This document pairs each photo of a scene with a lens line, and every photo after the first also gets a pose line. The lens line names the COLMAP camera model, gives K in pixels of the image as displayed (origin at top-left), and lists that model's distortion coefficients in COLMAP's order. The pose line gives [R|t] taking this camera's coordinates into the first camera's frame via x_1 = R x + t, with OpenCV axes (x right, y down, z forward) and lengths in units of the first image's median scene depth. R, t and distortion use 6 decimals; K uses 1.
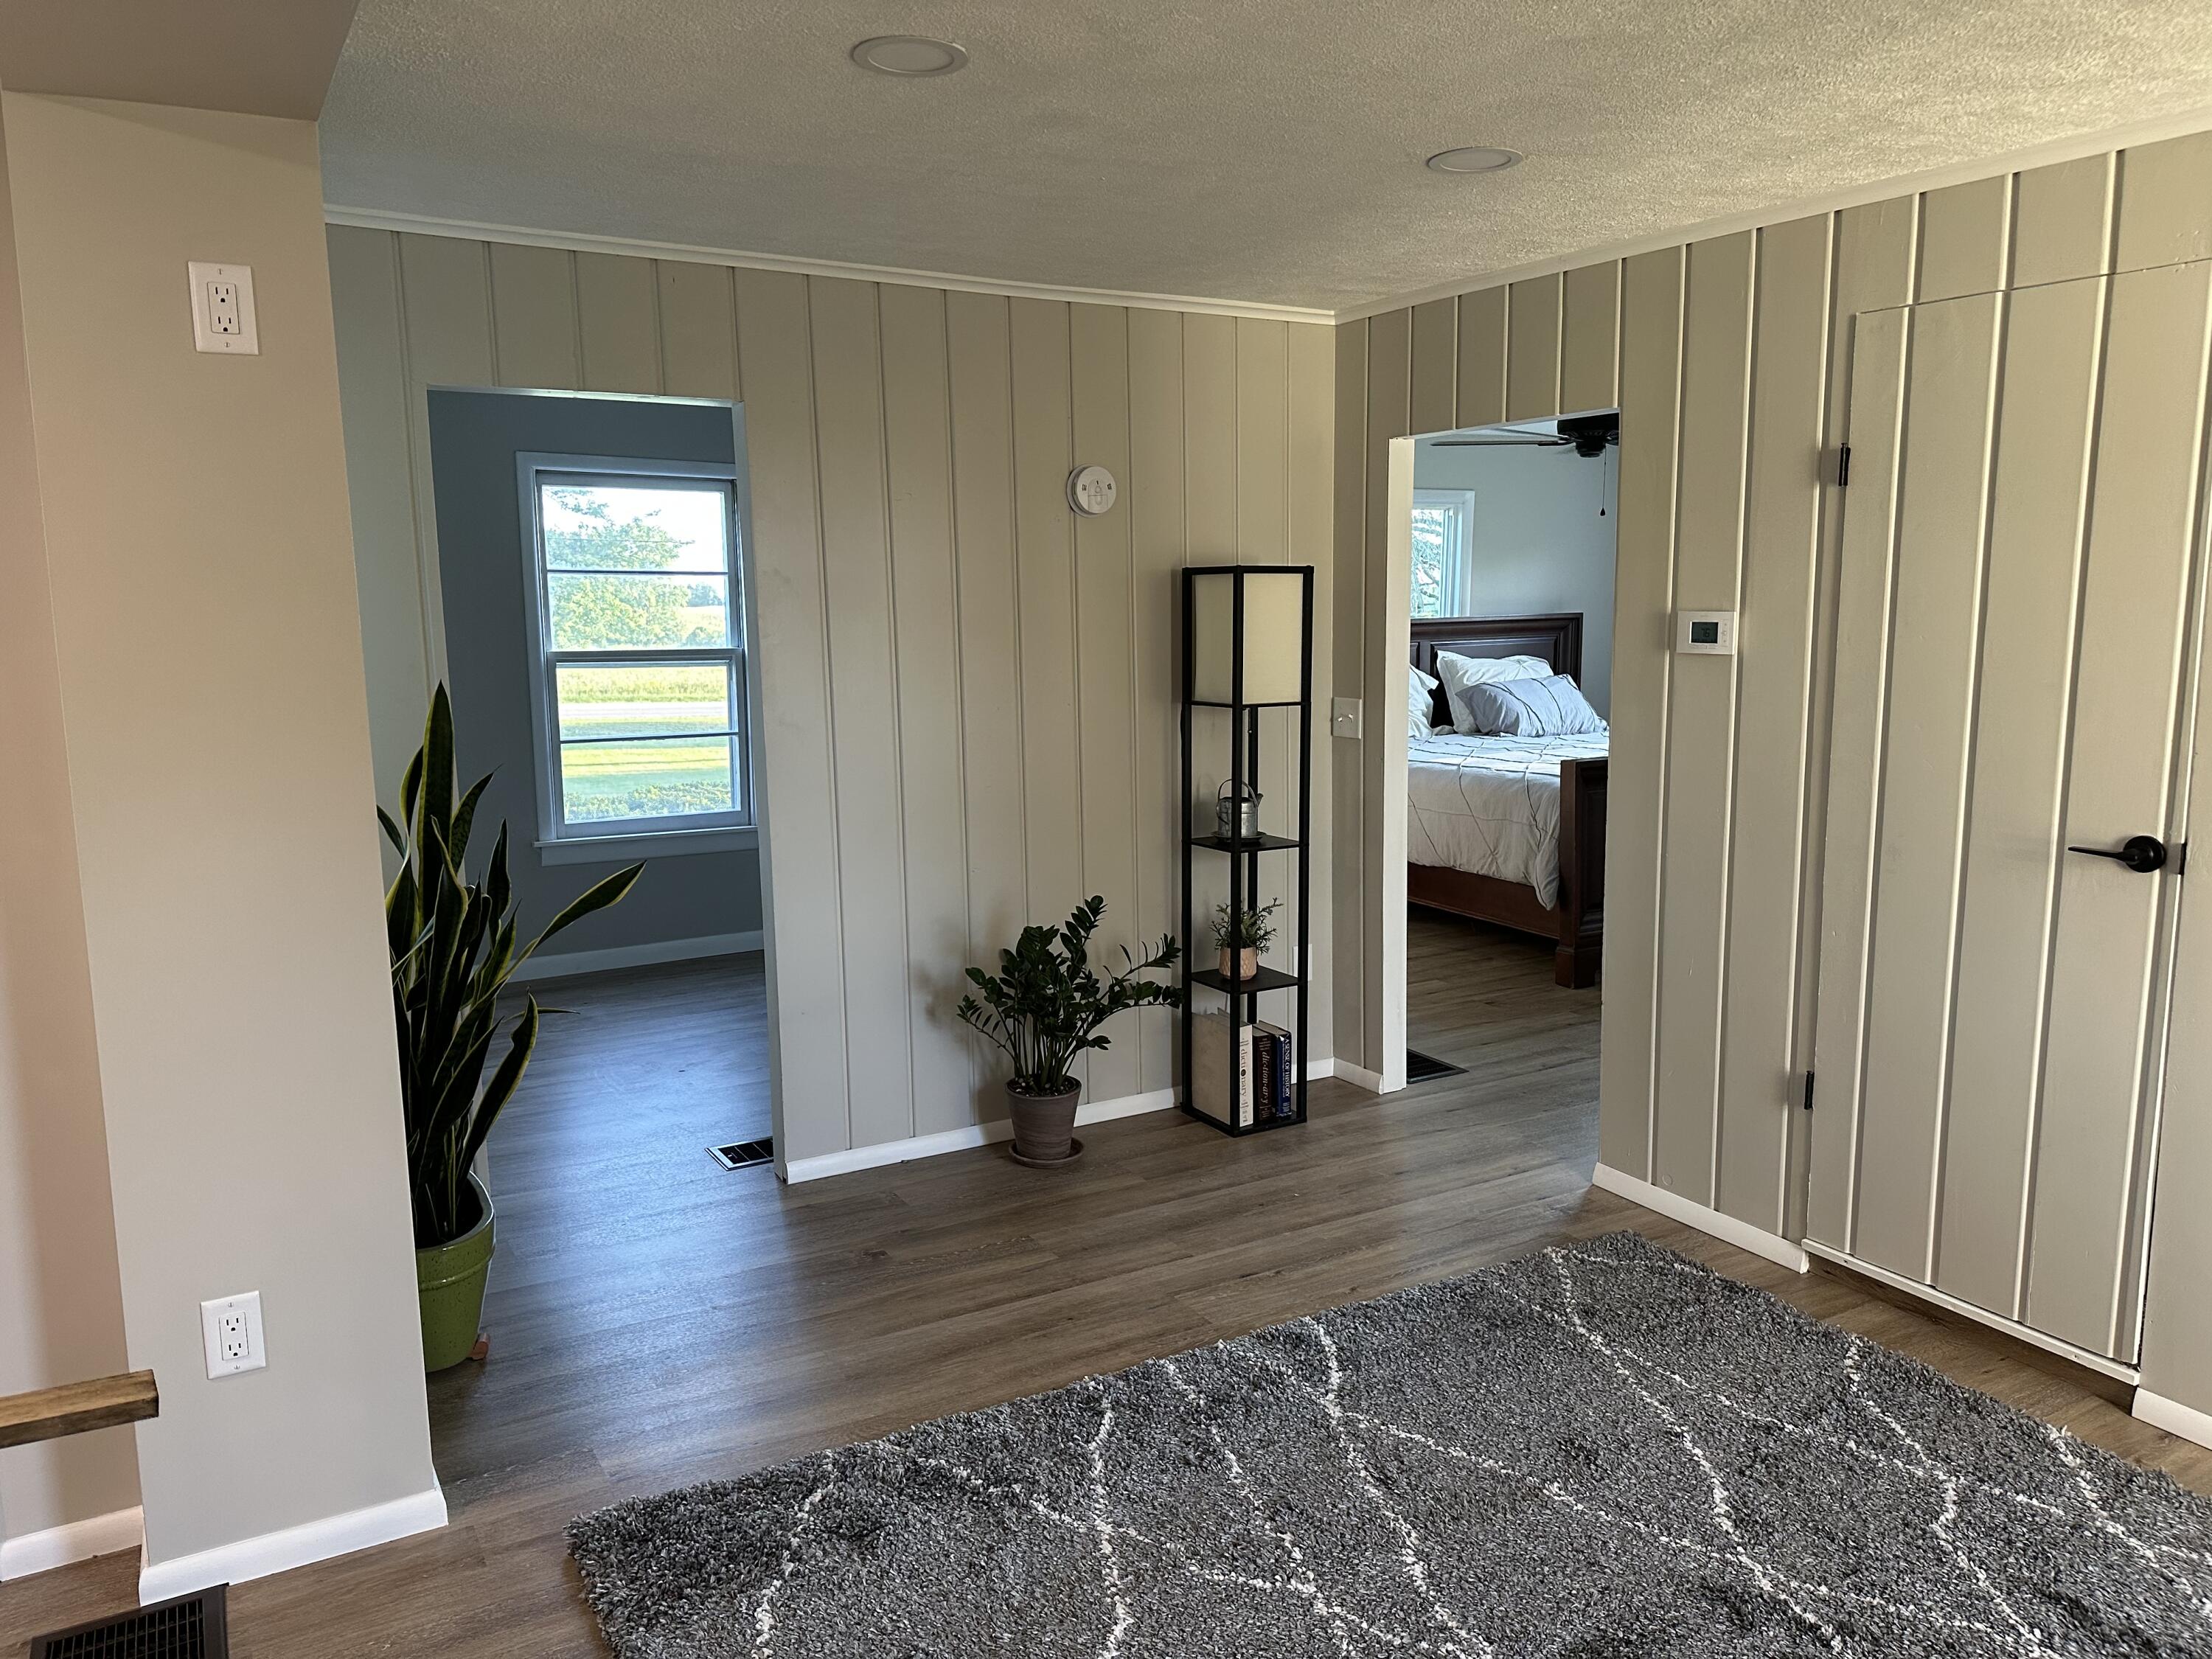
lens RADIAL K [[1570.8, 0, 1116.7], [0, 1570.8, 834.6], [0, 0, 1]] dist [0.088070, -0.060710]
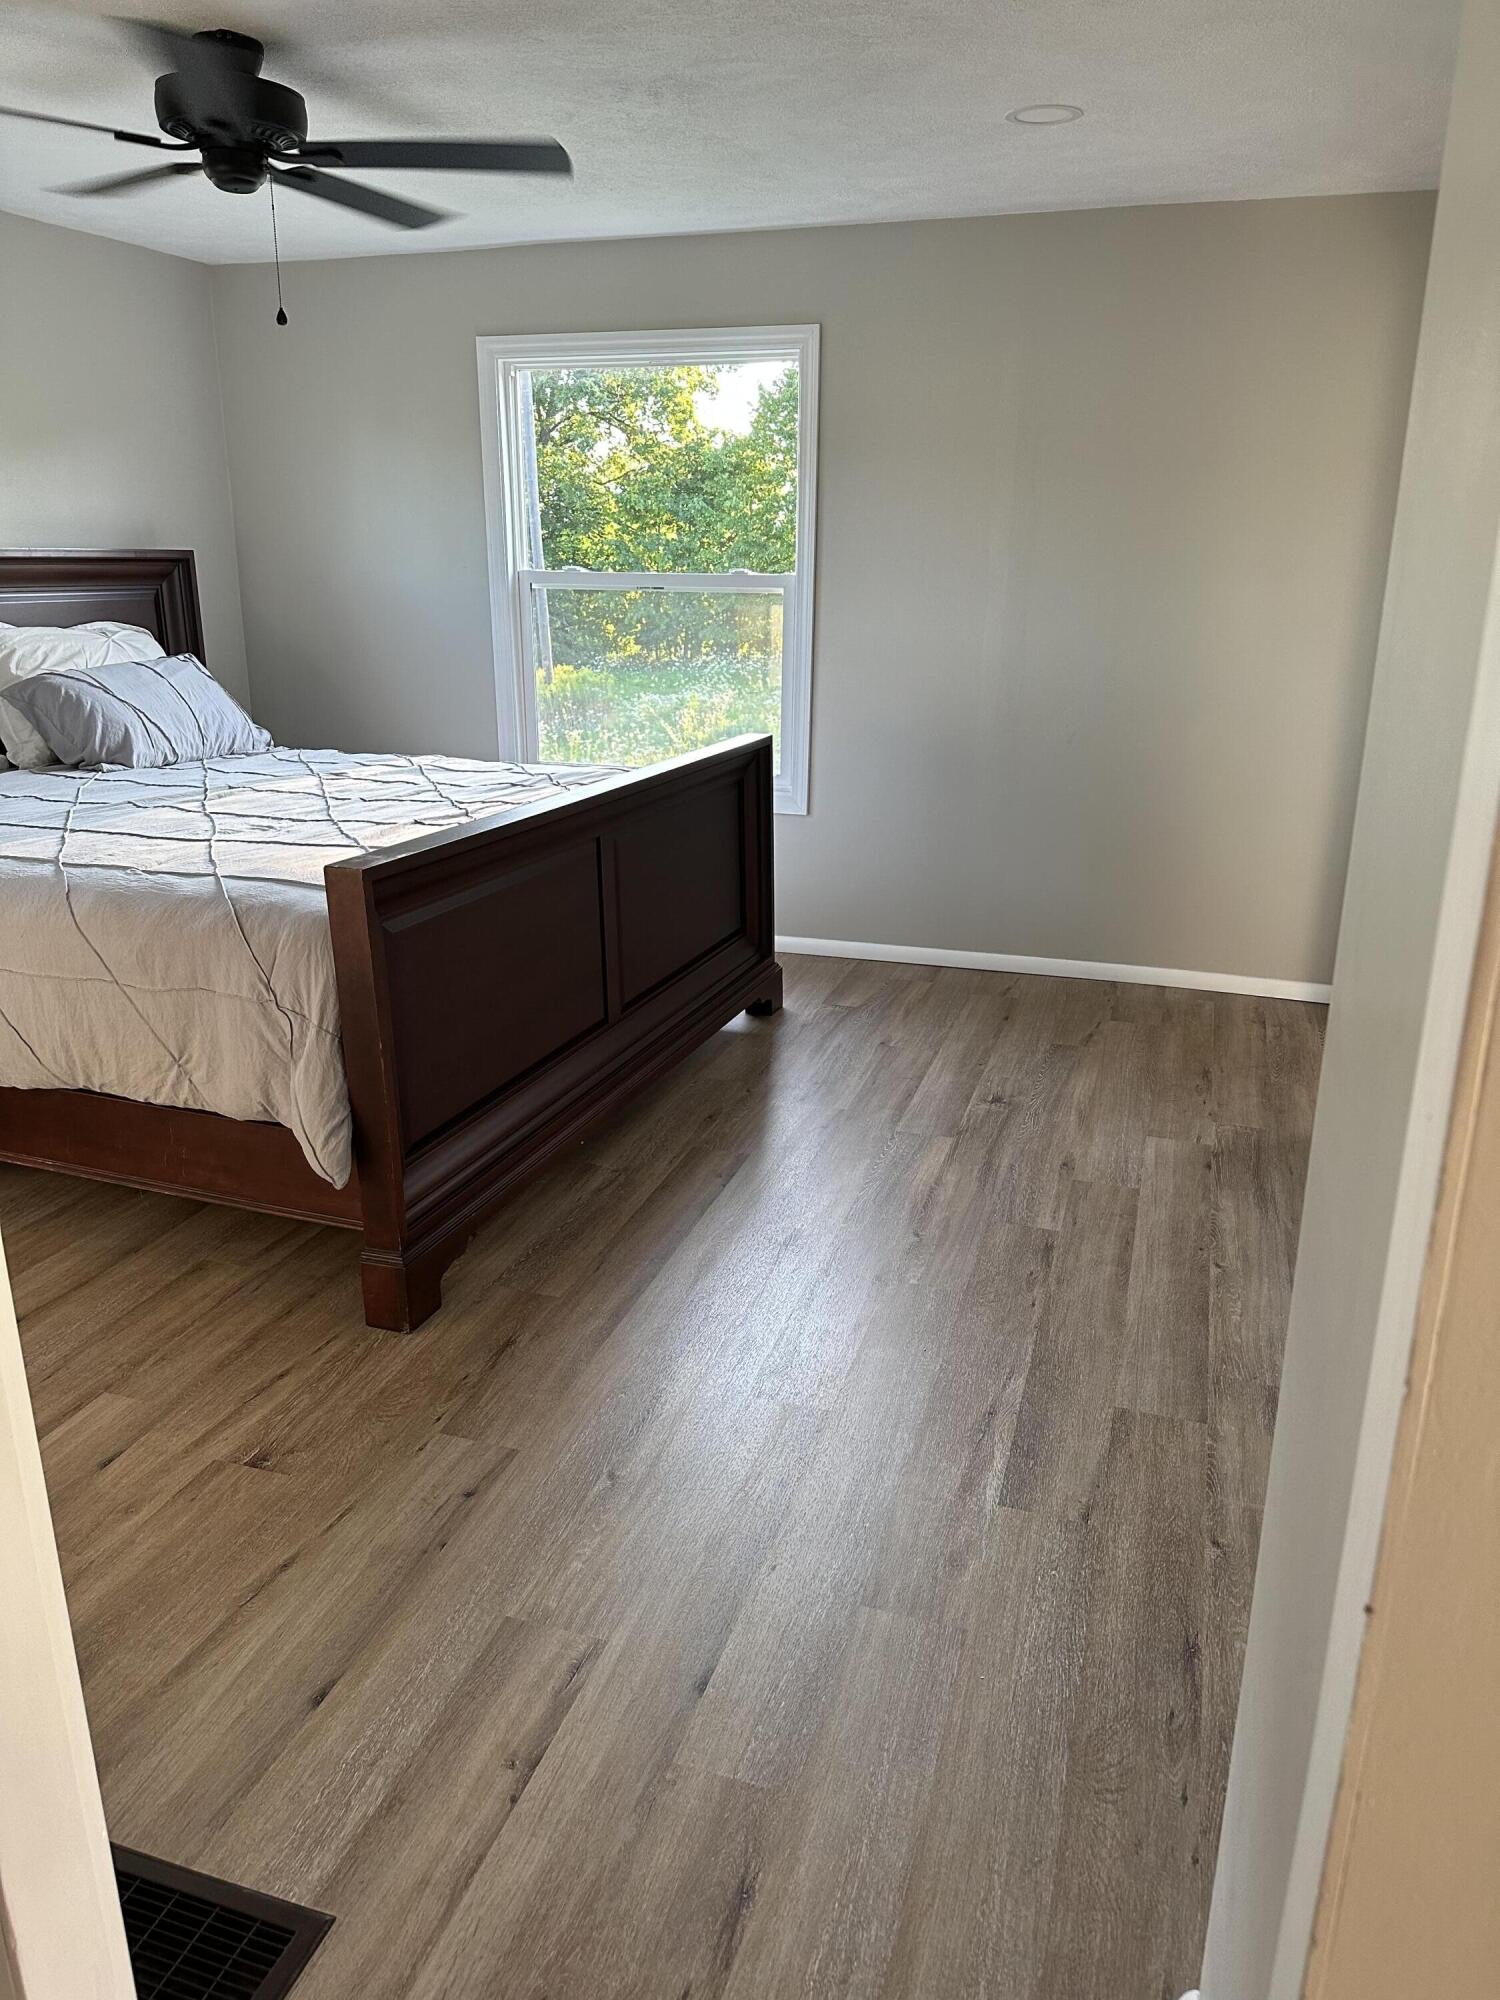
lens RADIAL K [[1420.2, 0, 739.7], [0, 1420.2, 1012.9], [0, 0, 1]] dist [0.088070, -0.060710]
pose [[0.765722, -0.178257, 0.617976, 0.111014], [0.081032, 0.979907, 0.182252, -0.070535], [-0.638047, -0.089478, 0.764781, 0.603056]]
